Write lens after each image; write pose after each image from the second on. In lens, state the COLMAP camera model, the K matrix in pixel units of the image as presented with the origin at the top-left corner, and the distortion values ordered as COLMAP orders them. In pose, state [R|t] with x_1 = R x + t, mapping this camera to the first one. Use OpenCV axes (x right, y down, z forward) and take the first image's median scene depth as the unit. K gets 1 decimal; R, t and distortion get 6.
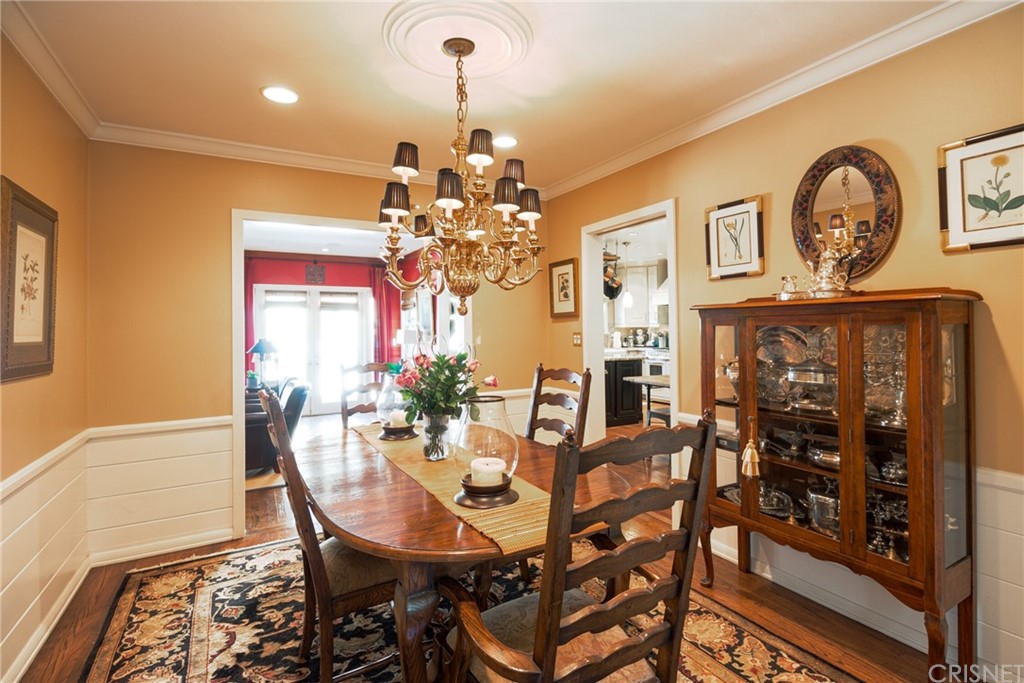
lens RADIAL K [[469.1, 0, 513.2], [0, 469.1, 333.4], [0, 0, 1]] dist [-0.001717, -0.000099]
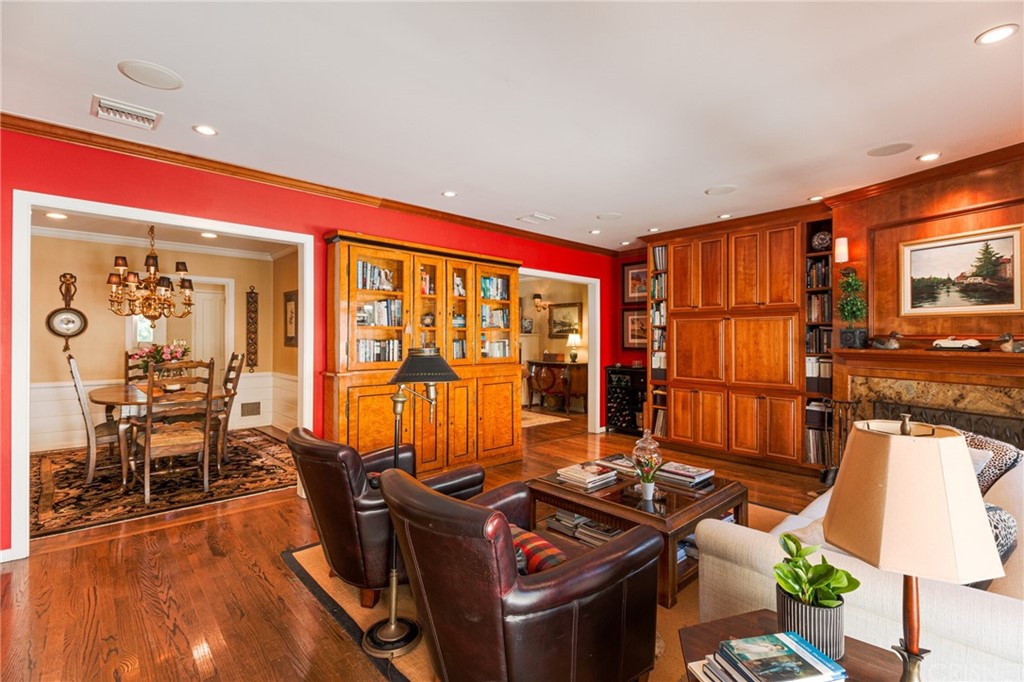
lens RADIAL K [[469.1, 0, 512.9], [0, 469.1, 337.0], [0, 0, 1]] dist [-0.001717, -0.000099]
pose [[-0.973627, 0.009103, -0.227965, -0.426992], [0.008742, 0.999958, 0.002595, 0.007209], [0.227979, 0.000533, -0.973666, 1.181588]]
